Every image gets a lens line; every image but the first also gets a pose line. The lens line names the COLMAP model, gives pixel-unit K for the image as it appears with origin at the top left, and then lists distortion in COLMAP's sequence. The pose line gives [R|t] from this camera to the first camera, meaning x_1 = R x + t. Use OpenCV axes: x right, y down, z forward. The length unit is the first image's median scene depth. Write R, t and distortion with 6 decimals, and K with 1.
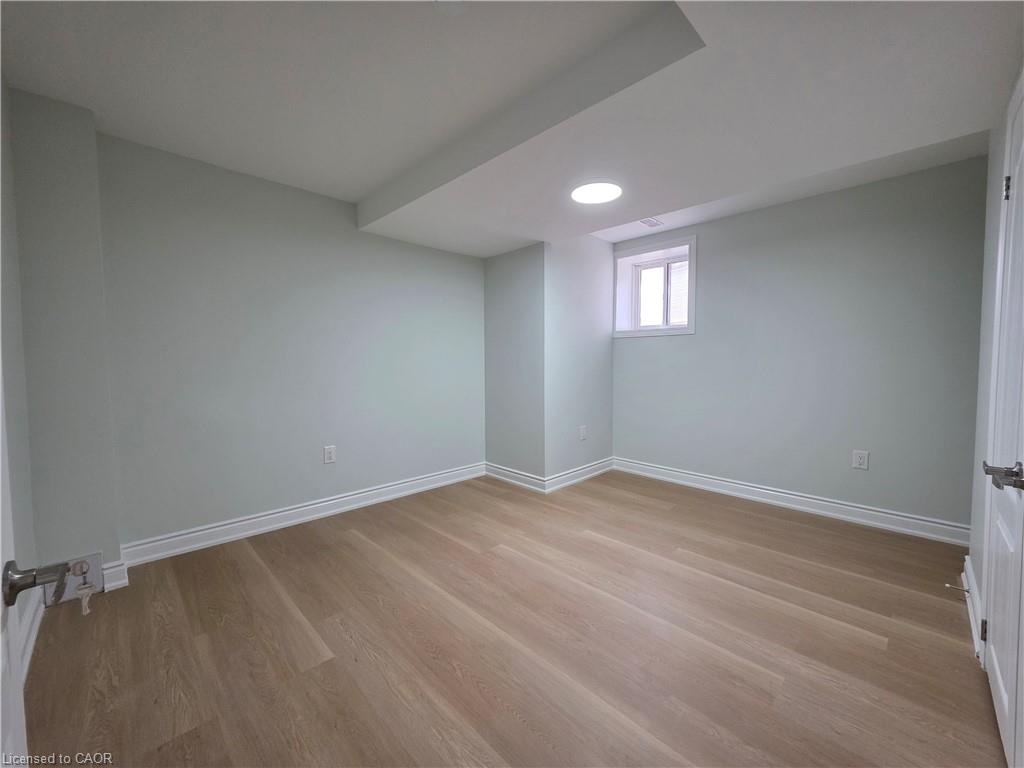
lens RADIAL K [[406.8, 0, 519.0], [0, 406.8, 384.4], [0, 0, 1]] dist [0.006284, -0.000574]
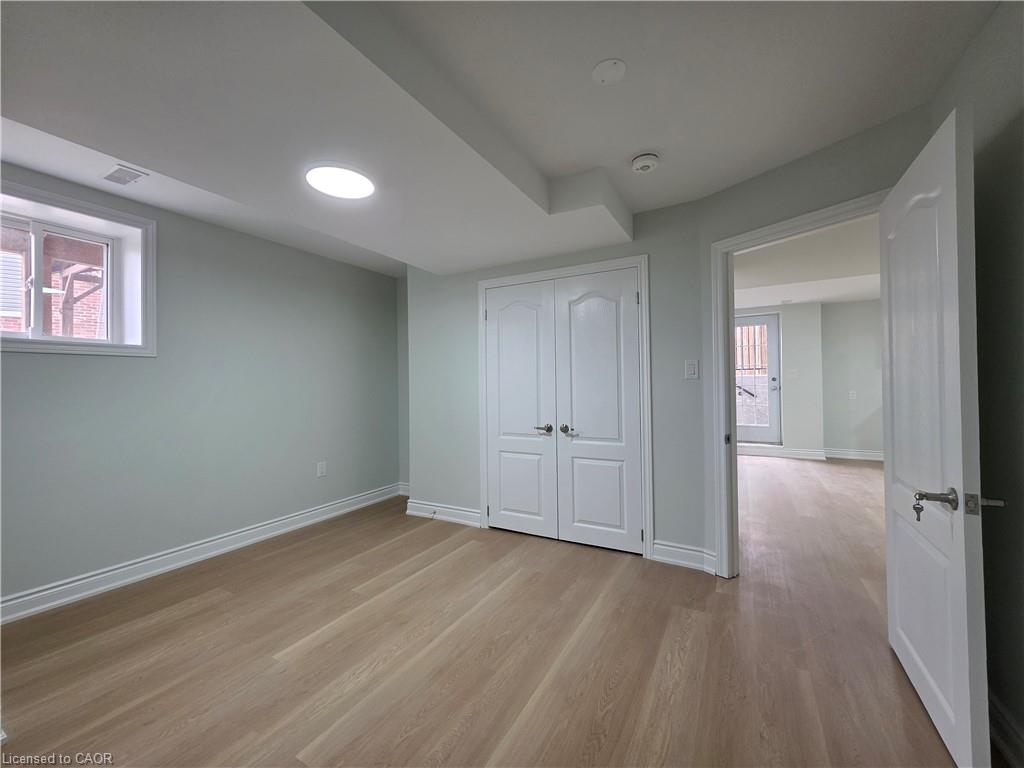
lens RADIAL K [[406.8, 0, 518.3], [0, 406.8, 380.9], [0, 0, 1]] dist [0.006284, -0.000574]
pose [[-0.273383, 0.014451, 0.961797, -0.688975], [0.070529, 0.997497, 0.005060, -0.064973], [-0.959316, 0.069218, -0.273718, 0.938132]]
